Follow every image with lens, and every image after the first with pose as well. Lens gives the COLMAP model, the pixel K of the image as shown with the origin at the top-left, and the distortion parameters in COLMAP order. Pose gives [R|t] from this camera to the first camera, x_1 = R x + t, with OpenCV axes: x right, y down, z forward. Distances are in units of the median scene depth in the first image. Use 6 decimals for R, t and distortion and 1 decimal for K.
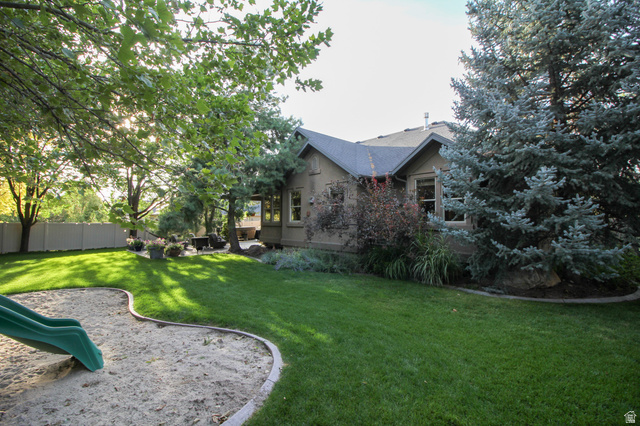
lens RADIAL K [[293.6, 0, 321.3], [0, 293.6, 210.3], [0, 0, 1]] dist [-0.022082, -0.004803]
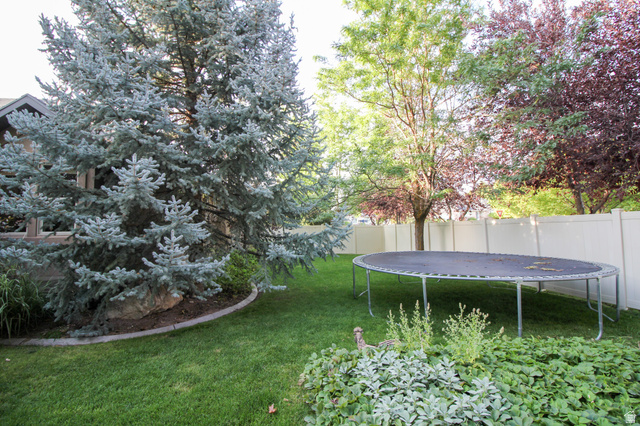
lens RADIAL K [[293.6, 0, 320.6], [0, 293.6, 216.1], [0, 0, 1]] dist [-0.022082, -0.004803]
pose [[0.554739, 0.017983, 0.831830, 0.406674], [-0.016982, 0.999803, -0.010289, -0.000889], [-0.831851, -0.008418, 0.554935, 0.206055]]
